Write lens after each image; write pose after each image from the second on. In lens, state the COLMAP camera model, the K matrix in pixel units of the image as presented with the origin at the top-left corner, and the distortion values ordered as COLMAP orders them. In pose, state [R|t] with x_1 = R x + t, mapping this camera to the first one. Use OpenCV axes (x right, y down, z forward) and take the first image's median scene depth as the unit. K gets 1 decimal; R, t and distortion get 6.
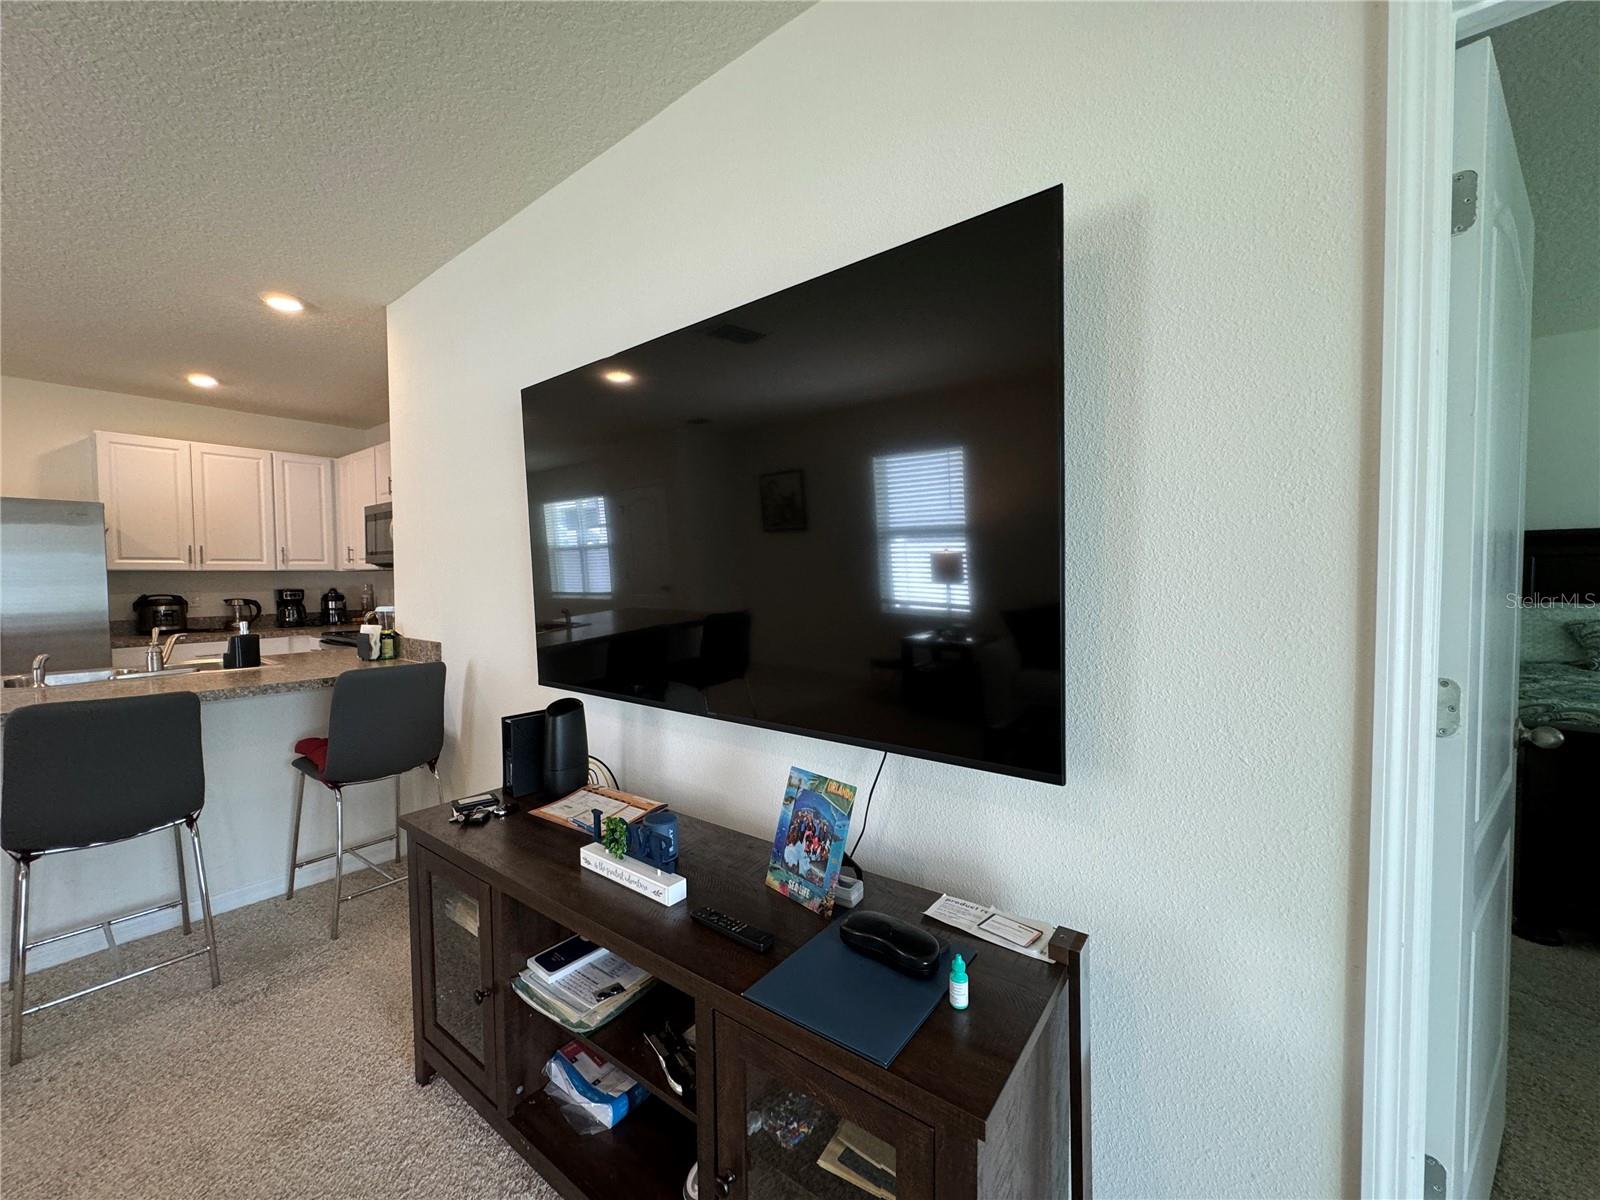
lens RADIAL K [[637.6, 0, 800.6], [0, 637.6, 598.9], [0, 0, 1]] dist [-0.001931, 0.000155]
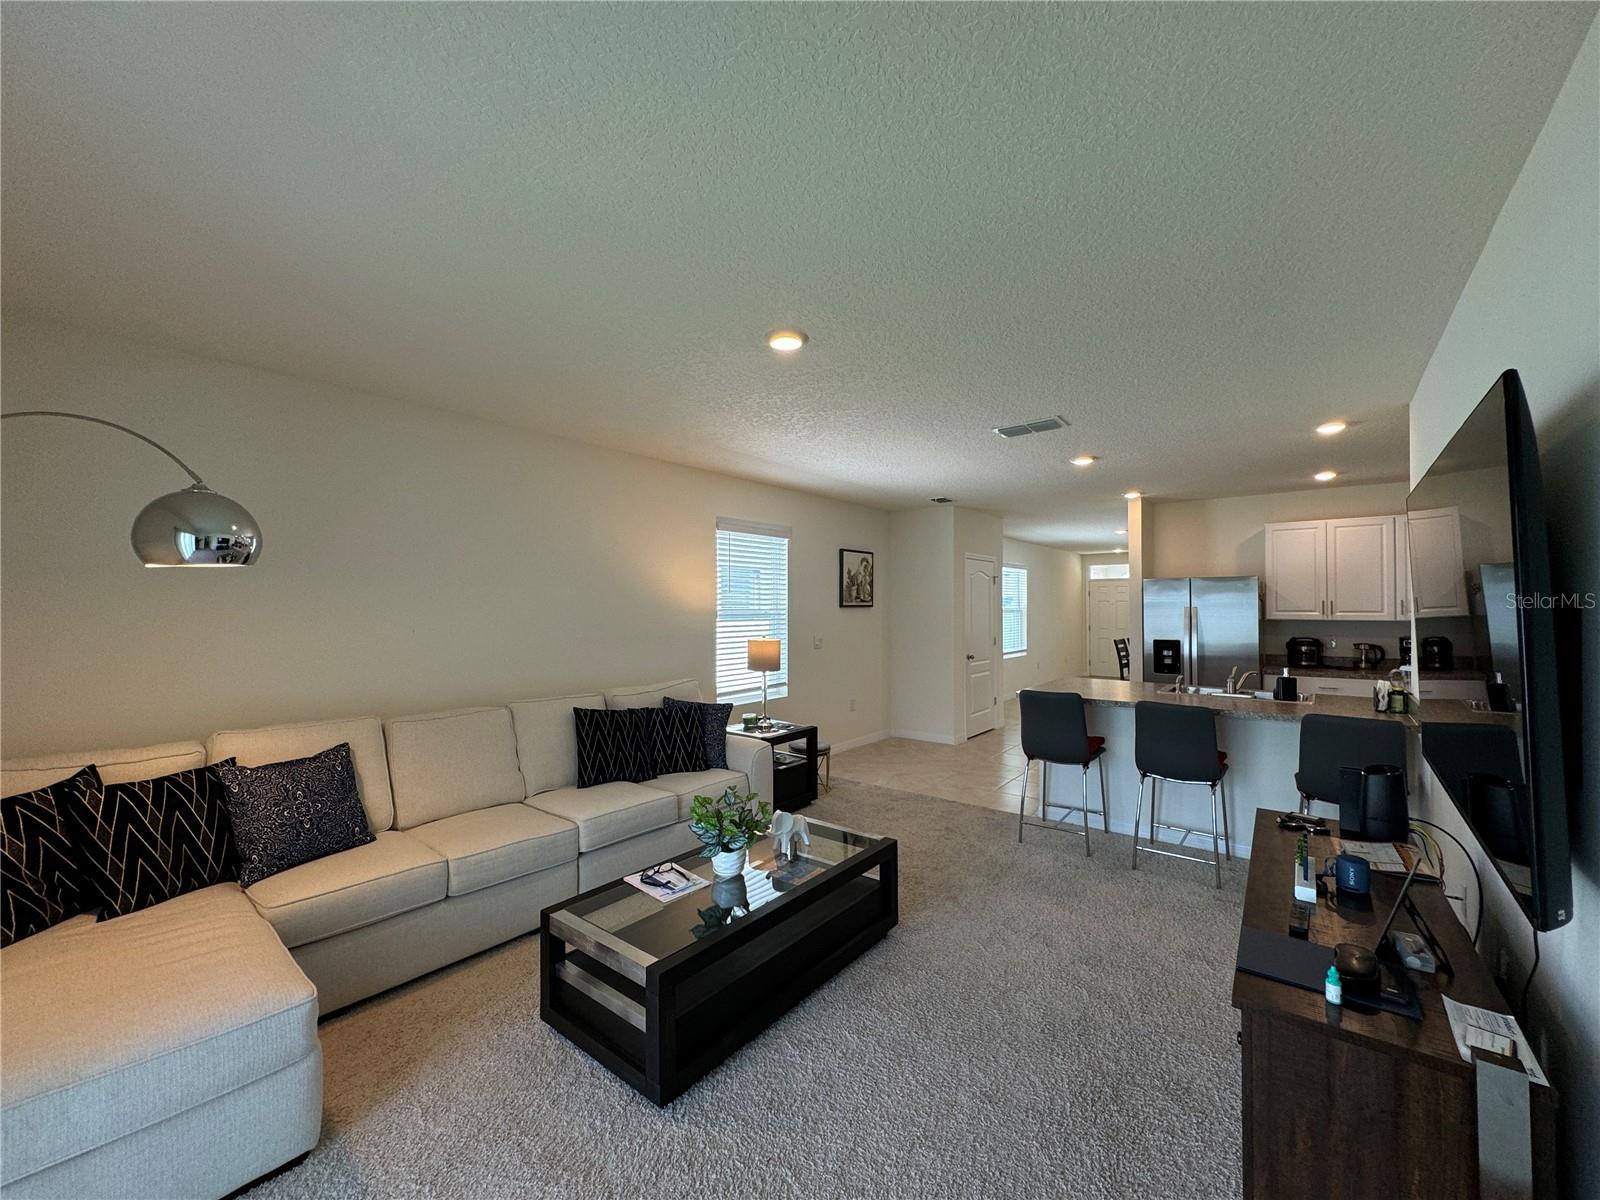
lens RADIAL K [[641.6, 0, 800.0], [0, 641.6, 600.0], [0, 0, 1]] dist [-0.000347, 0.000111]
pose [[-0.007335, -0.001116, -0.999972, 0.339154], [-0.036112, 0.999347, -0.000850, -0.045346], [0.999321, 0.036105, -0.007370, -0.046363]]
